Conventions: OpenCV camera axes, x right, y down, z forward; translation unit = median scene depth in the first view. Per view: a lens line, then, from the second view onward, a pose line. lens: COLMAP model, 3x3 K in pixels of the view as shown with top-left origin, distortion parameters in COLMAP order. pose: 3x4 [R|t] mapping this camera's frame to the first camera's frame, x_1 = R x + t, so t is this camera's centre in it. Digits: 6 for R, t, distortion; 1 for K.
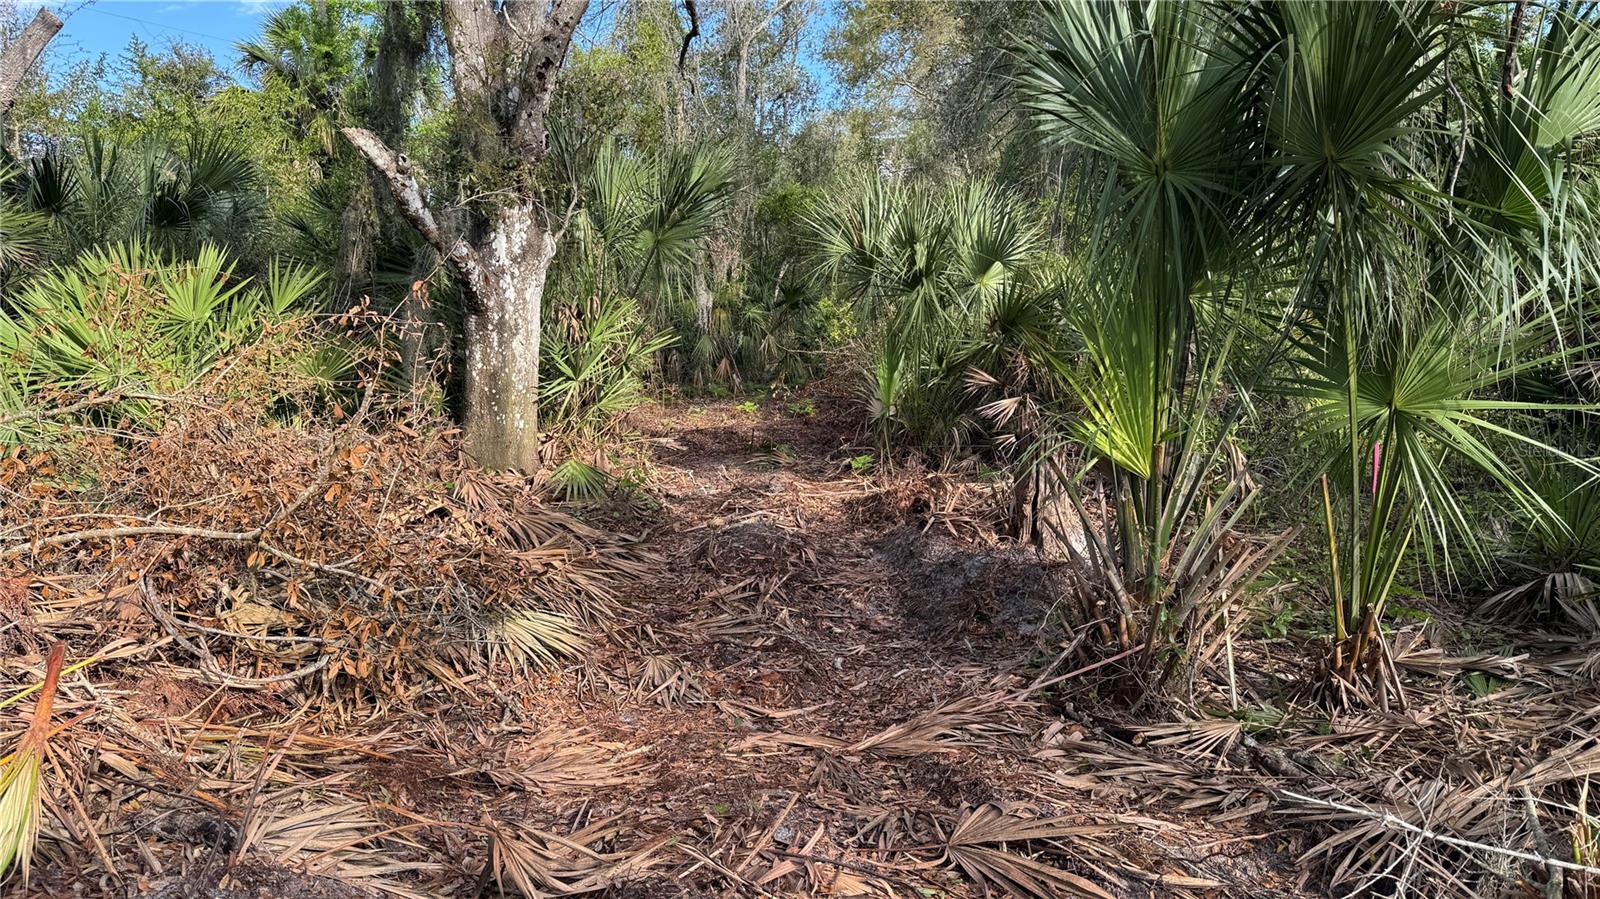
lens RADIAL K [[1124.7, 0, 800.0], [0, 1124.7, 449.5], [0, 0, 1]] dist [0.058300, -0.001363]
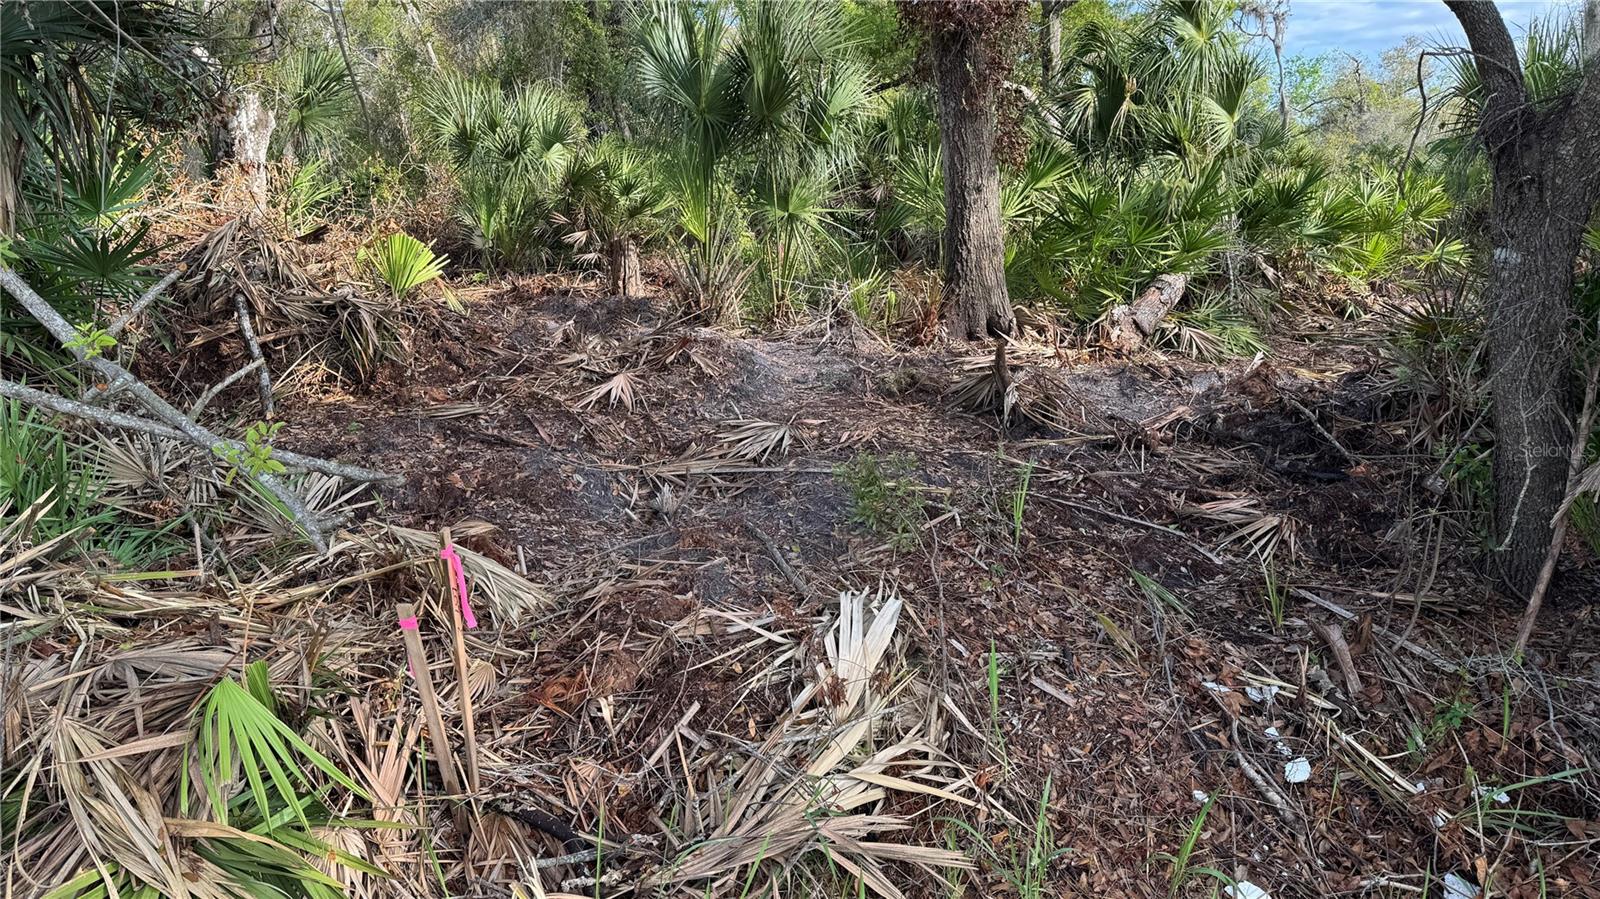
lens RADIAL K [[1124.7, 0, 800.0], [0, 1124.7, 449.5], [0, 0, 1]] dist [0.058300, -0.001363]
pose [[0.879113, -0.095127, 0.467023, -0.383729], [0.046171, 0.992268, 0.115202, 0.110814], [-0.474371, -0.079713, 0.876709, -0.705480]]
